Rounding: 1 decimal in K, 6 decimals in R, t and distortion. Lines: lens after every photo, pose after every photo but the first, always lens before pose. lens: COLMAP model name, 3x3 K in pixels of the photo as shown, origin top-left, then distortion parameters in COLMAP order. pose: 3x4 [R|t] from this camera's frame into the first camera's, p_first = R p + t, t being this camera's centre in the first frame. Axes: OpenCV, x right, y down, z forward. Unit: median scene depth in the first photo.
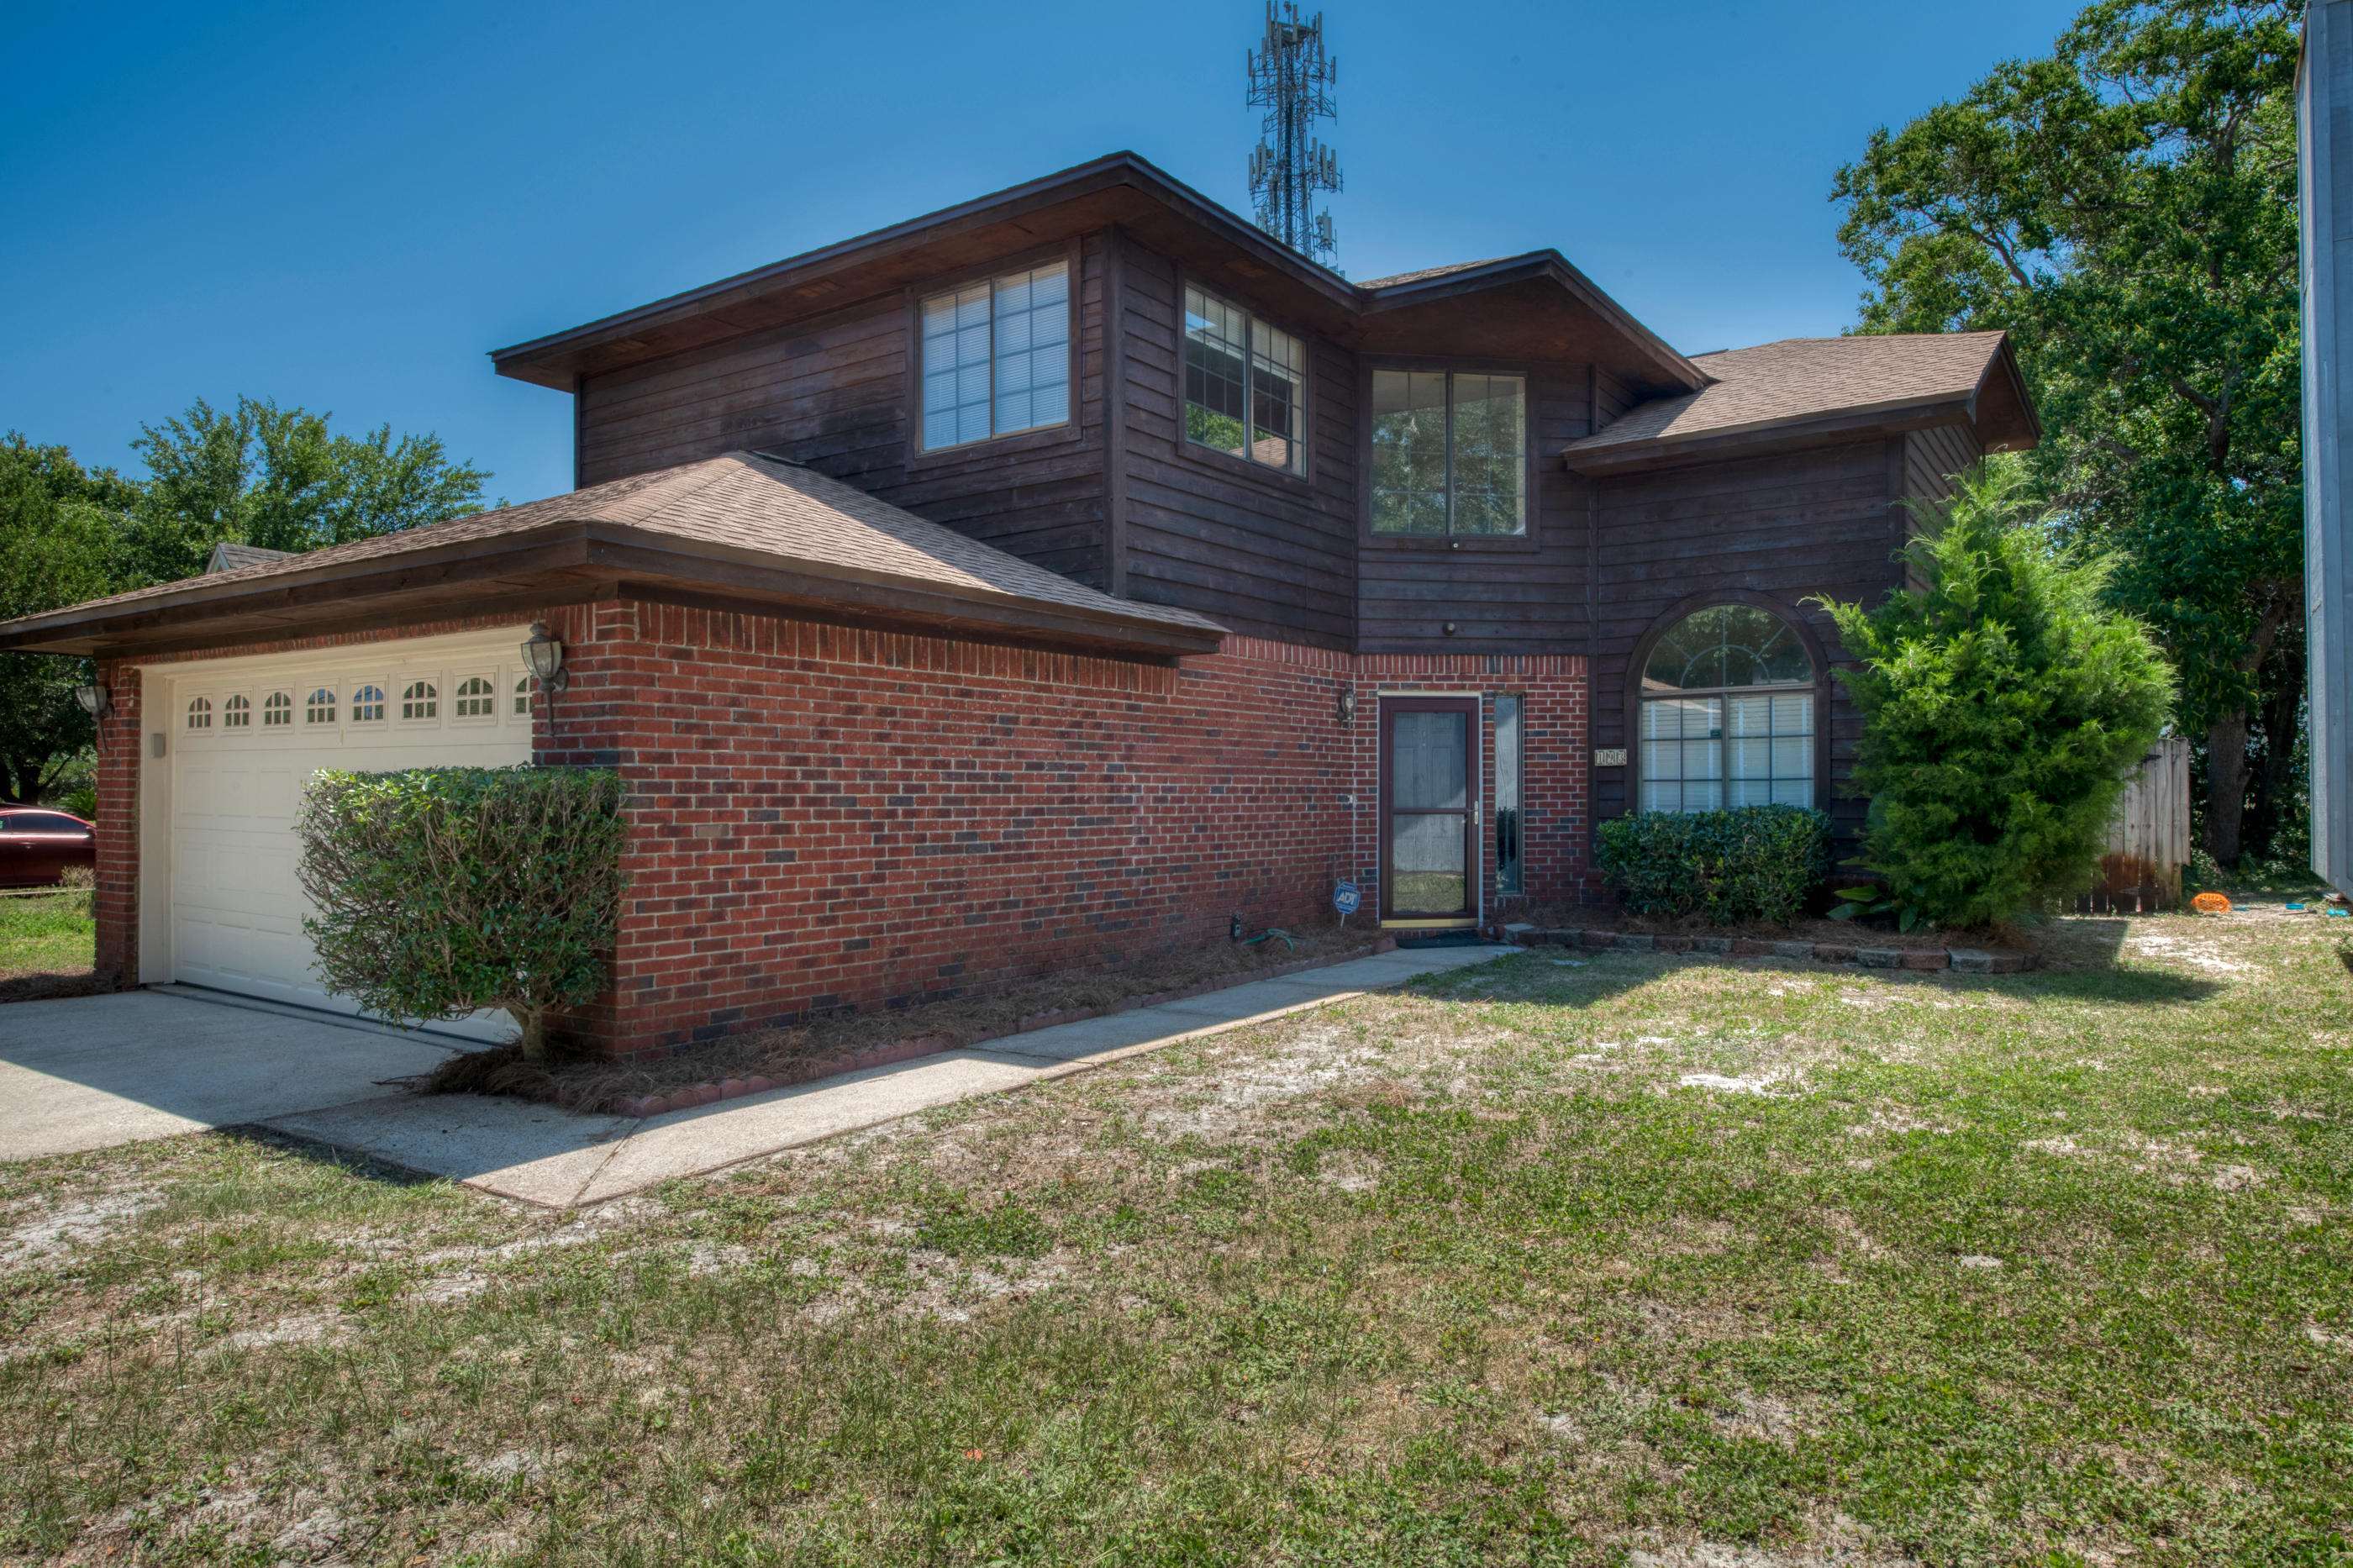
lens RADIAL K [[1448.7, 0, 1173.9], [0, 1448.7, 774.9], [0, 0, 1]] dist [-0.009675, -0.002507]
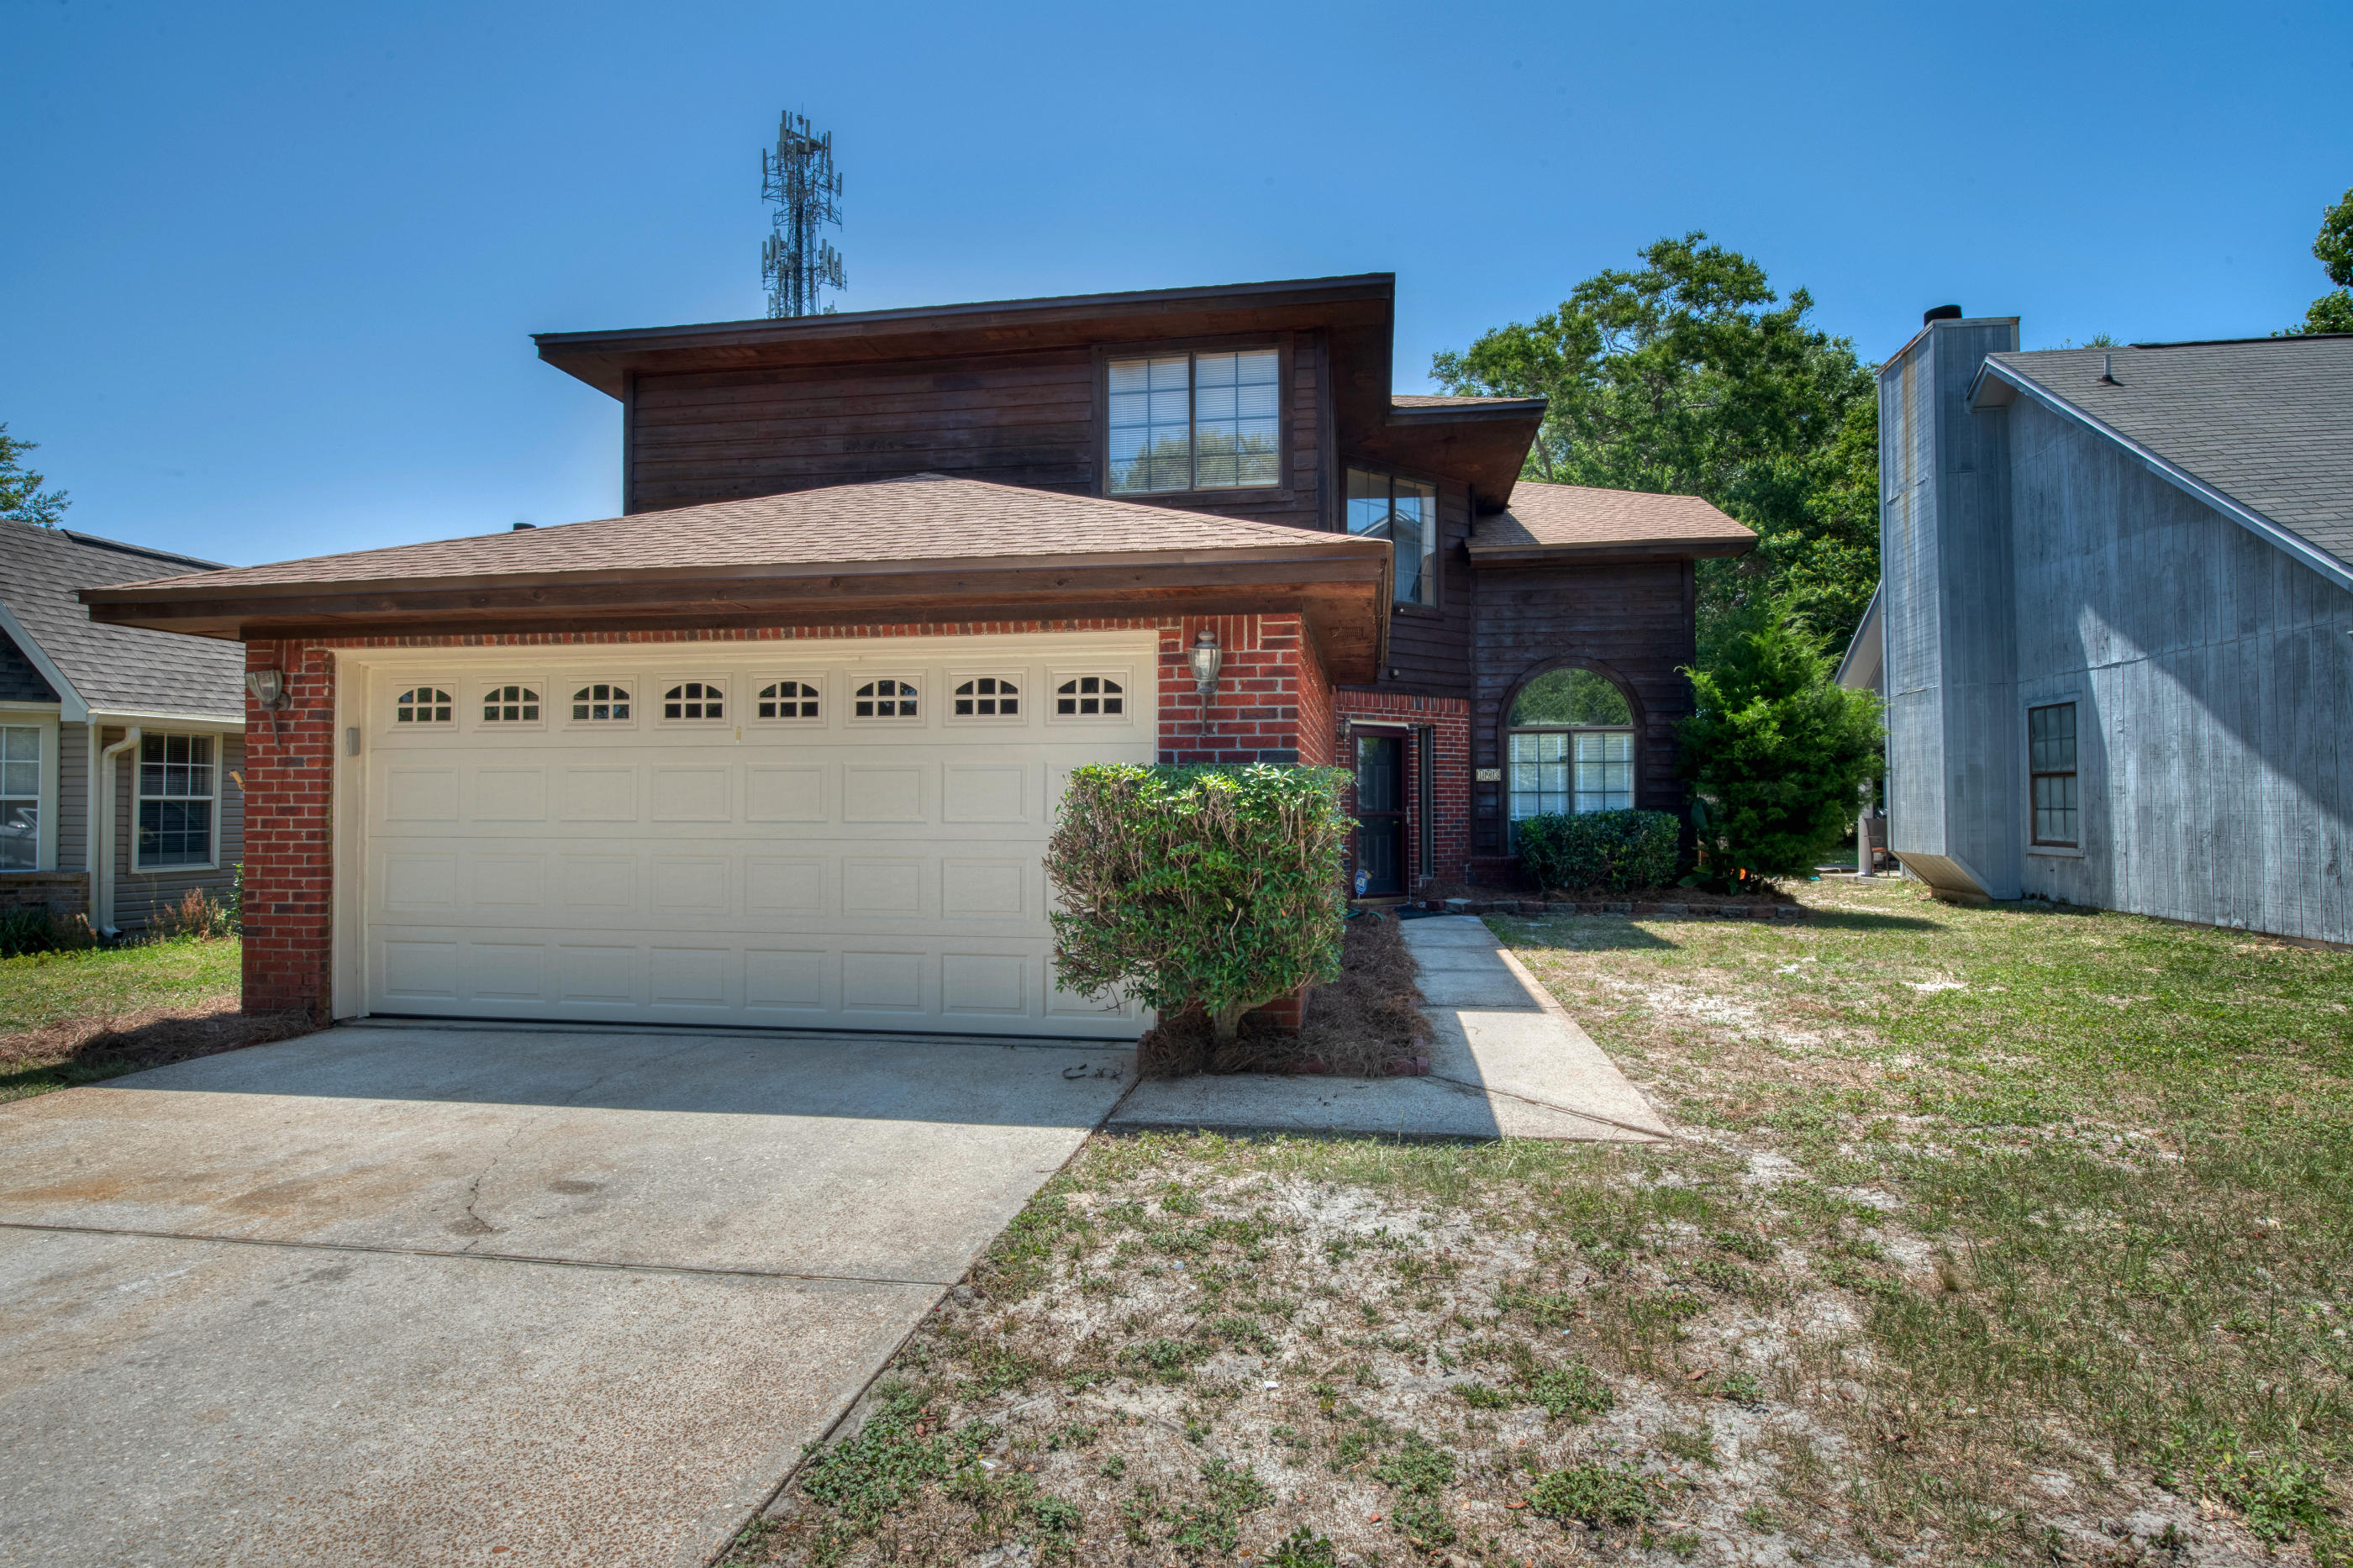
lens RADIAL K [[1202.0, 0, 1180.2], [0, 1202.0, 804.4], [0, 0, 1]] dist [-0.023042, 0.000595]
pose [[0.894773, 0.001039, 0.446521, -0.483918], [-0.004731, 0.999963, 0.007154, 0.008928], [-0.446497, -0.008513, 0.894745, 0.127255]]
